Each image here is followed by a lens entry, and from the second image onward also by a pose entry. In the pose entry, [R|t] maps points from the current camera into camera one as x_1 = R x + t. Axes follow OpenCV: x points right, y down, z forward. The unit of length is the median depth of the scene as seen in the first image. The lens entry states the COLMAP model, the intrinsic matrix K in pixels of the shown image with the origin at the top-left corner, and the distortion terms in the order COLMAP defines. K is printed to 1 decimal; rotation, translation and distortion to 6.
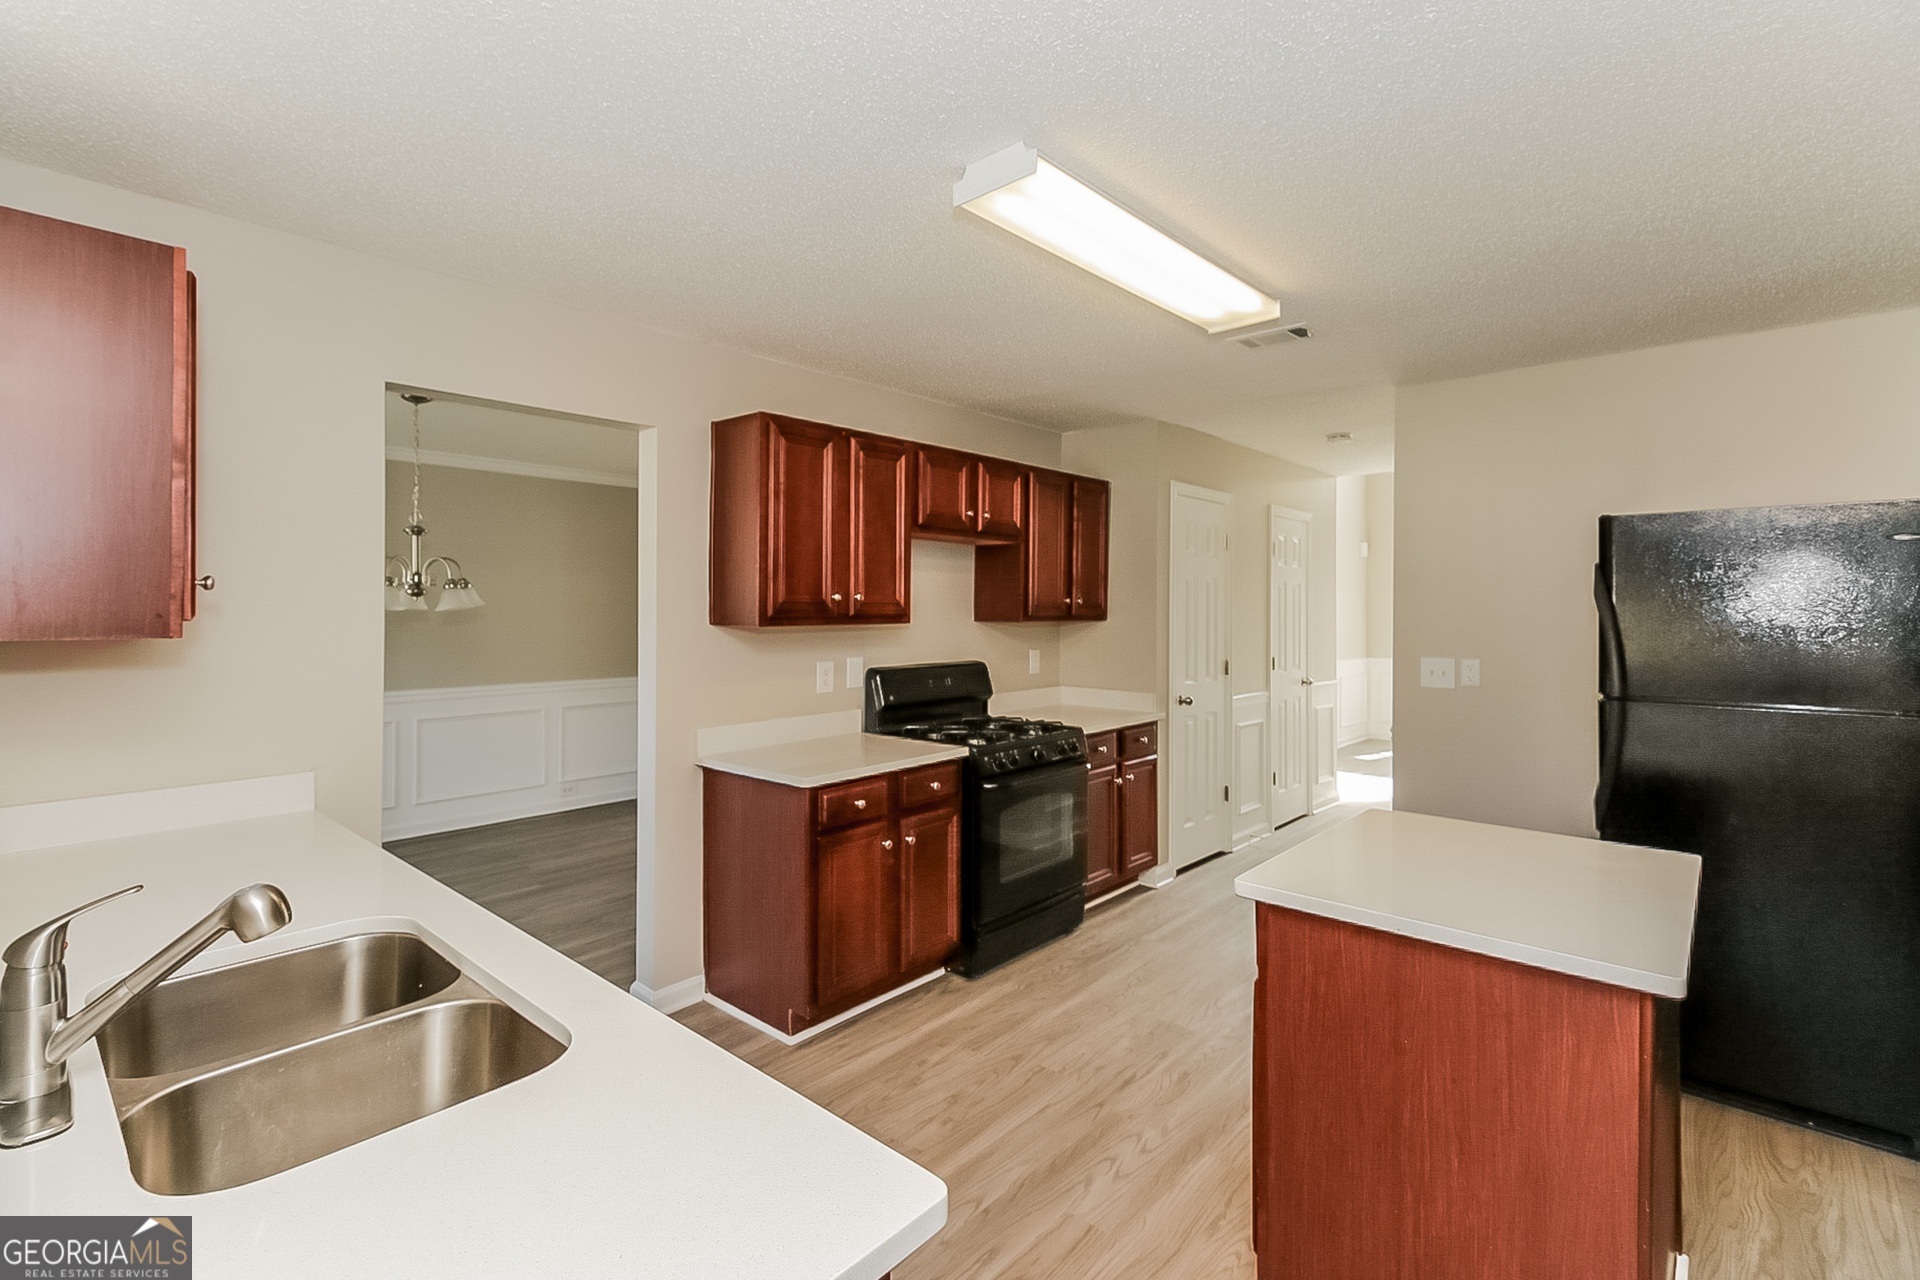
lens RADIAL K [[885.0, 0, 947.7], [0, 885.0, 625.6], [0, 0, 1]] dist [0.018486, -0.000783]
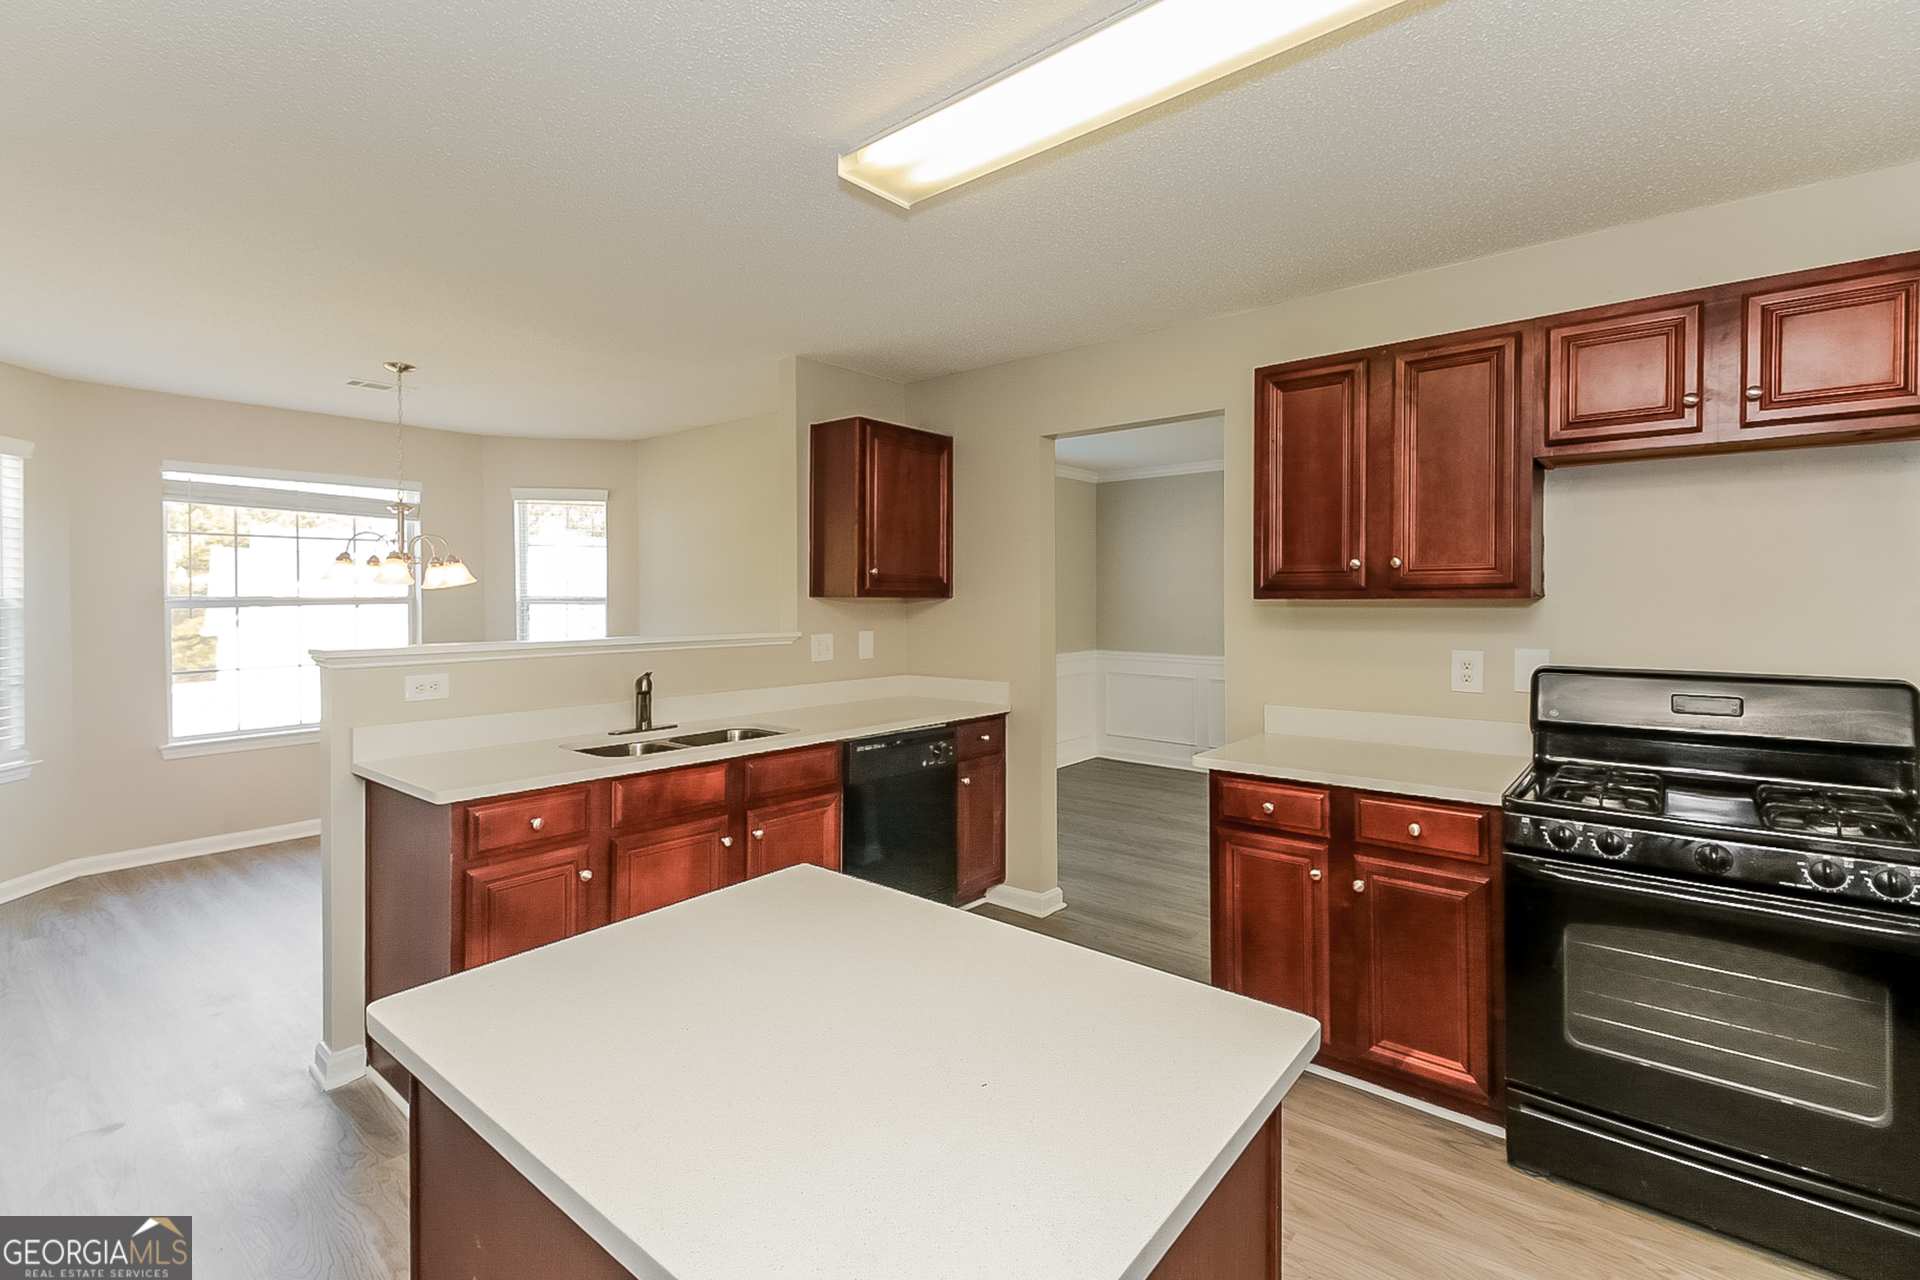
lens RADIAL K [[885.0, 0, 955.5], [0, 885.0, 610.8], [0, 0, 1]] dist [0.018486, -0.000783]
pose [[0.035935, 0.021989, -0.999112, 0.774612], [-0.010407, 0.999712, 0.021628, -0.005484], [0.999300, 0.009621, 0.036154, 0.698438]]
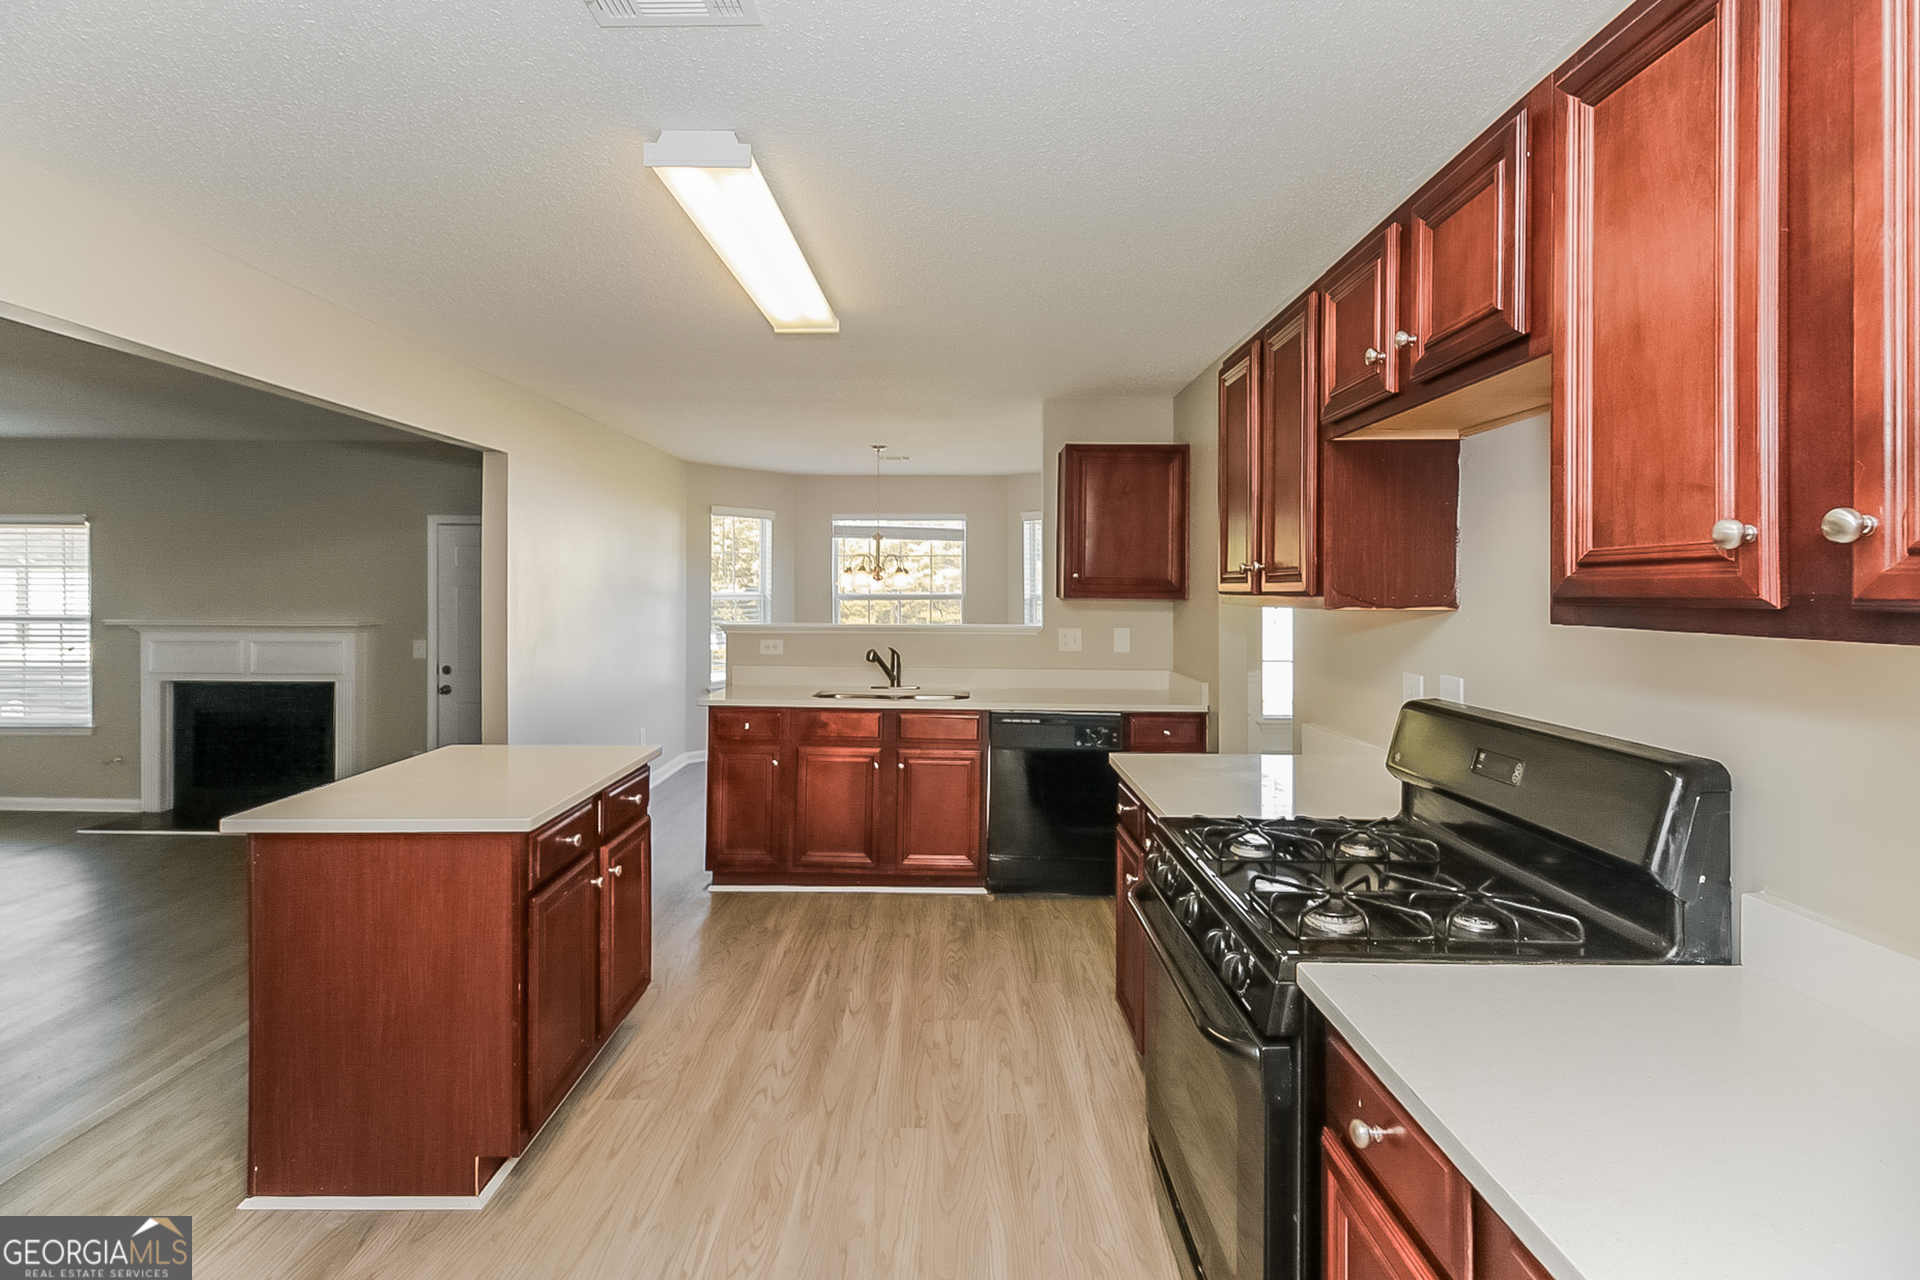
lens RADIAL K [[885.0, 0, 959.9], [0, 885.0, 591.5], [0, 0, 1]] dist [0.018486, -0.000783]
pose [[-0.749336, -0.002088, -0.662186, 0.617820], [-0.010738, 0.999902, 0.008998, -0.016680], [0.662103, 0.013853, -0.749285, 1.599861]]
